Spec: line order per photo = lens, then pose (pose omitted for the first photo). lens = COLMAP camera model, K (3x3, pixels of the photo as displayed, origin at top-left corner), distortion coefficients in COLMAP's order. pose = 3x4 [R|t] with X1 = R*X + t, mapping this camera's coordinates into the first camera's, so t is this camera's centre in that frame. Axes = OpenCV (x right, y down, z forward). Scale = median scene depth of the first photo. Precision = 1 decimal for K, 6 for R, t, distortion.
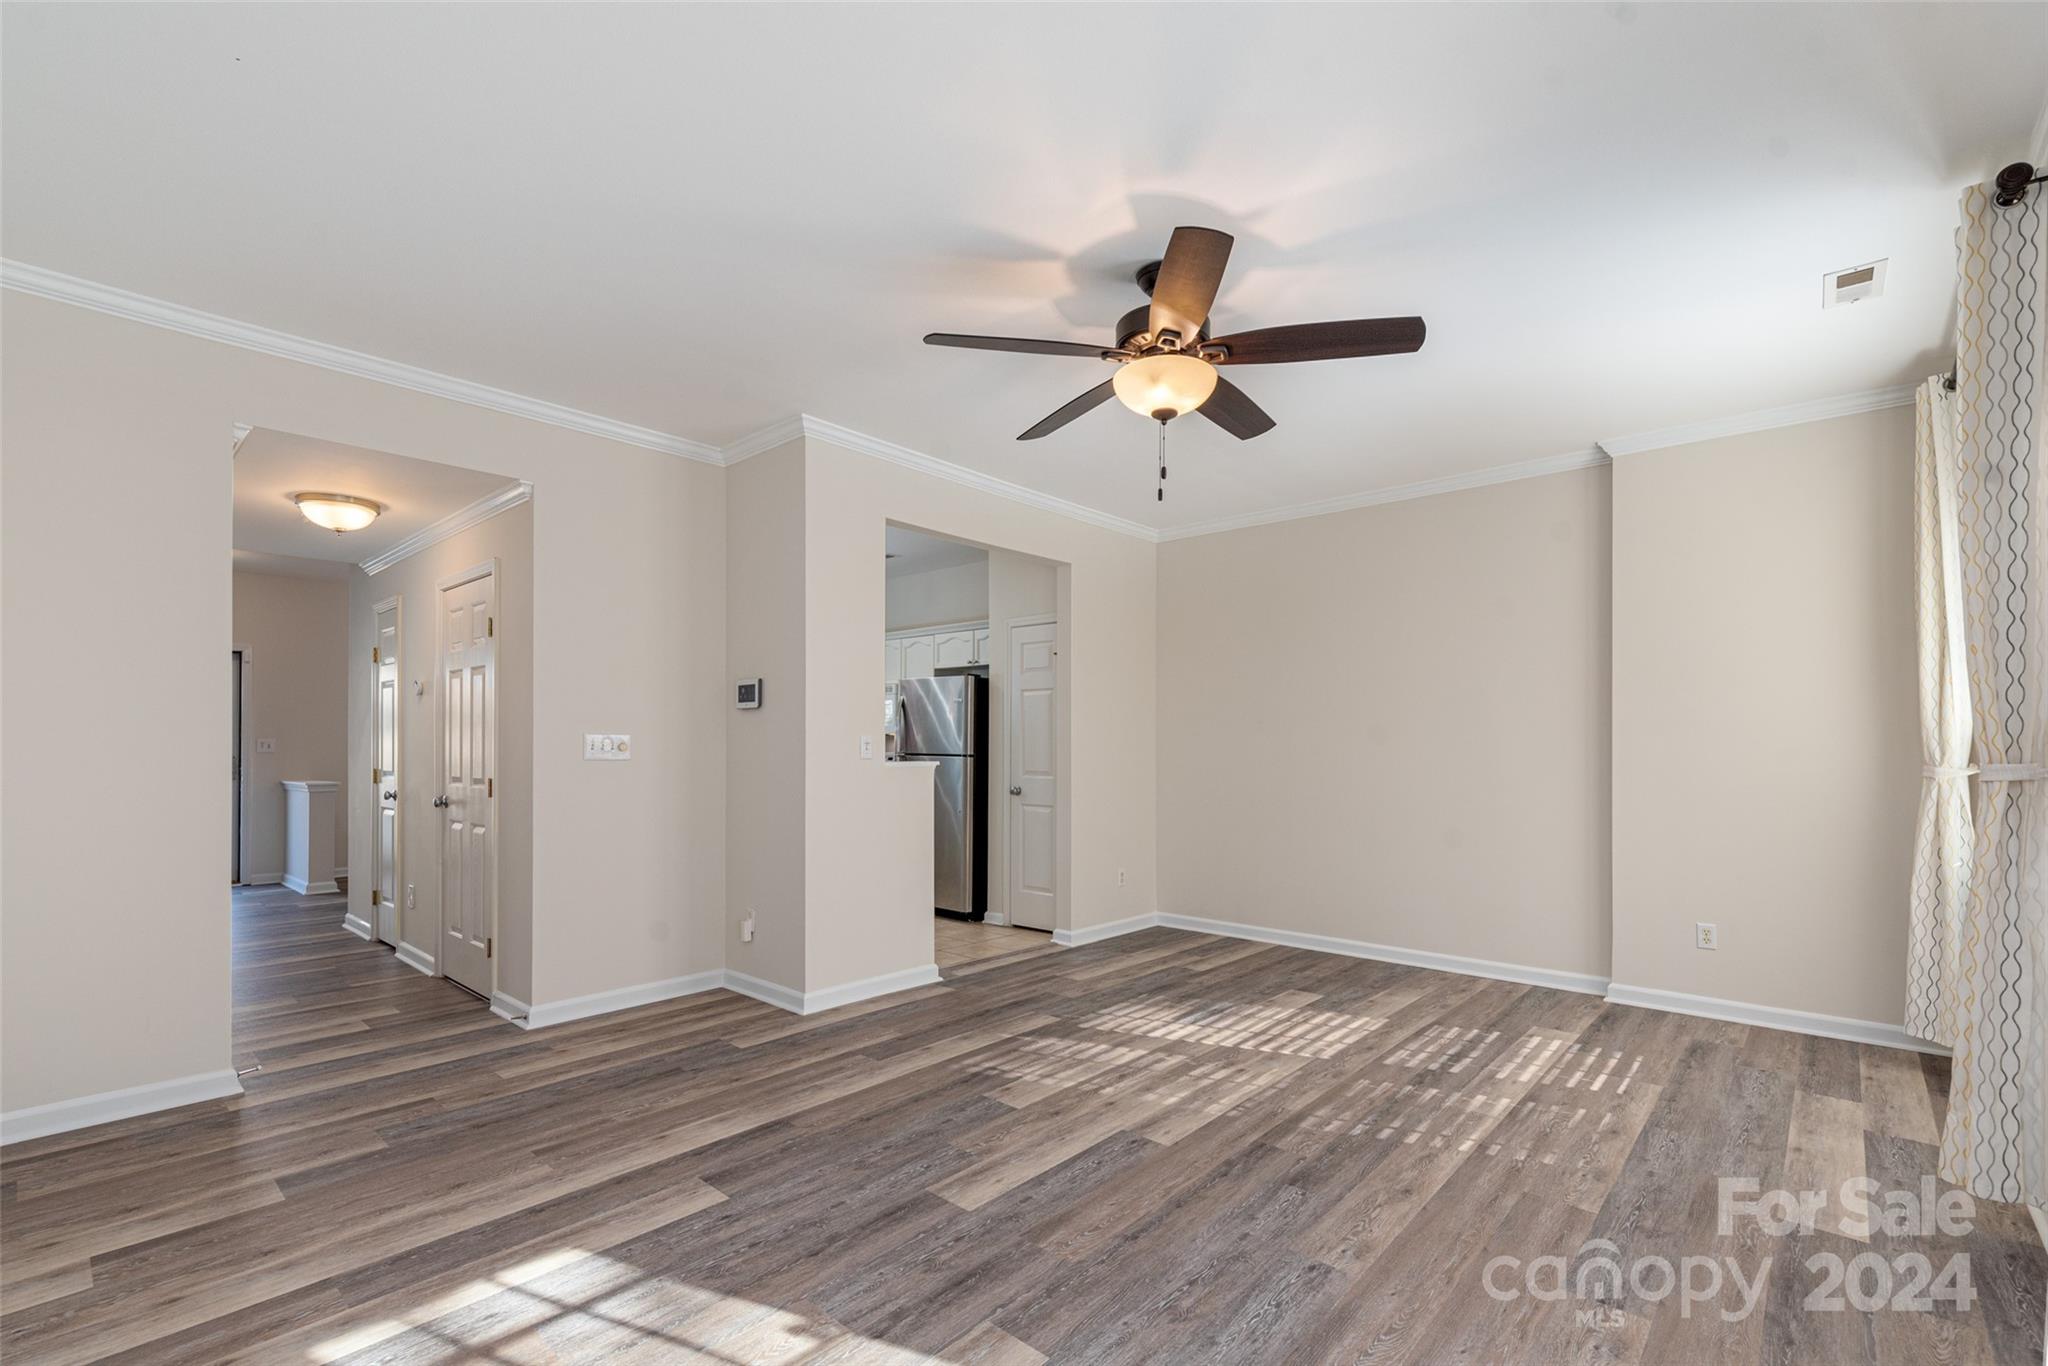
lens RADIAL K [[904.4, 0, 1027.7], [0, 904.4, 740.0], [0, 0, 1]] dist [0.002786, 0.000218]
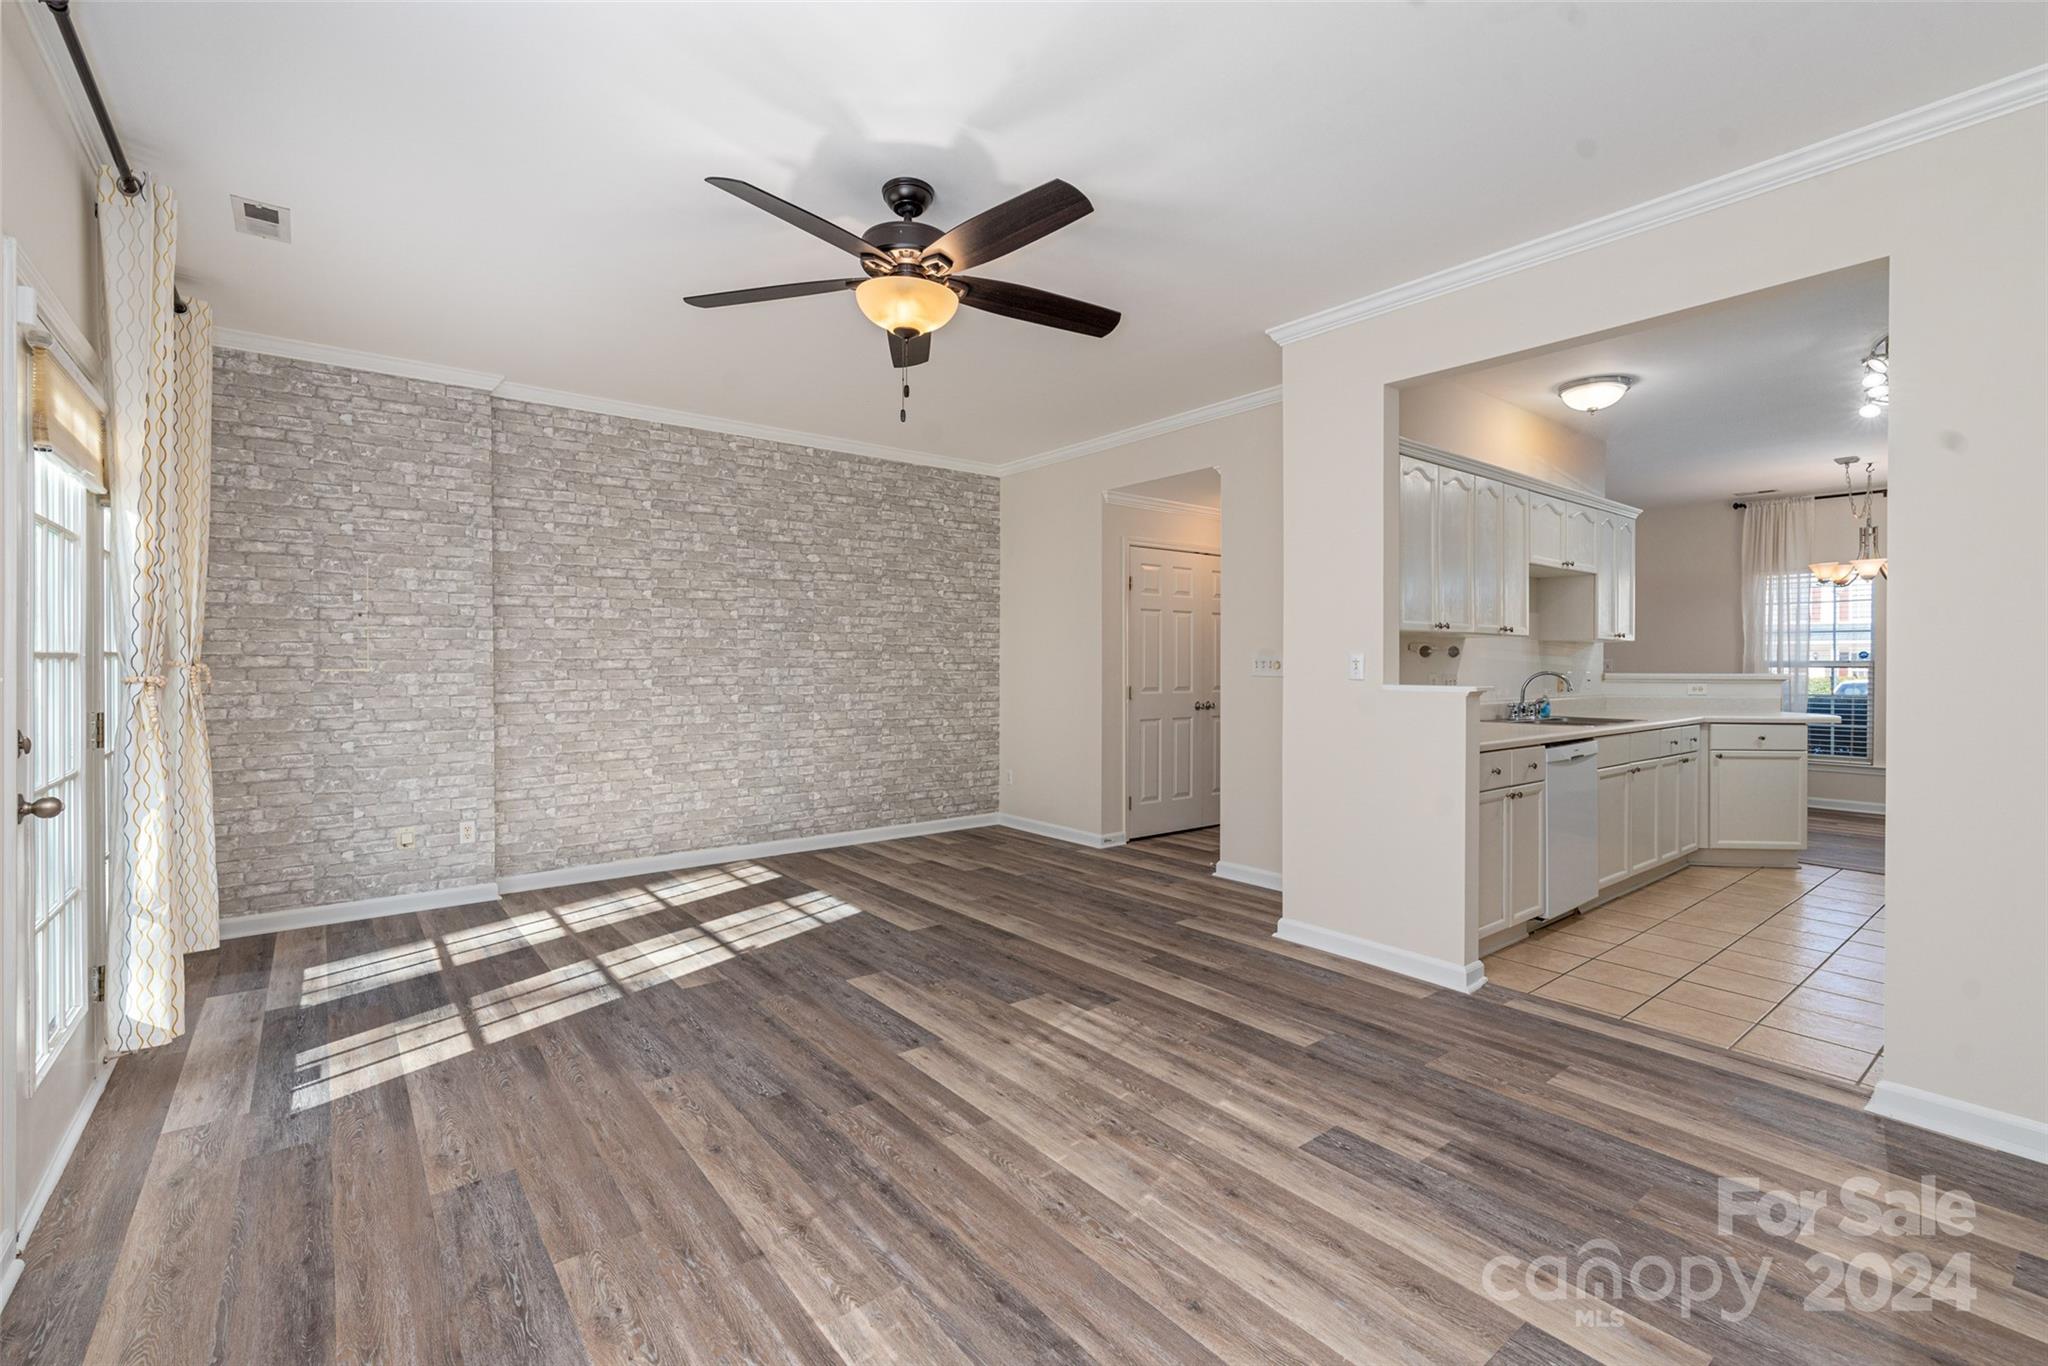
lens RADIAL K [[892.5, 0, 1008.8], [0, 892.5, 670.0], [0, 0, 1]] dist [0.000750, 0.000164]
pose [[-0.180462, 0.004024, -0.983574, 0.876296], [0.001458, 0.999992, 0.003824, 0.008975], [0.983581, -0.000744, -0.180466, 1.019929]]
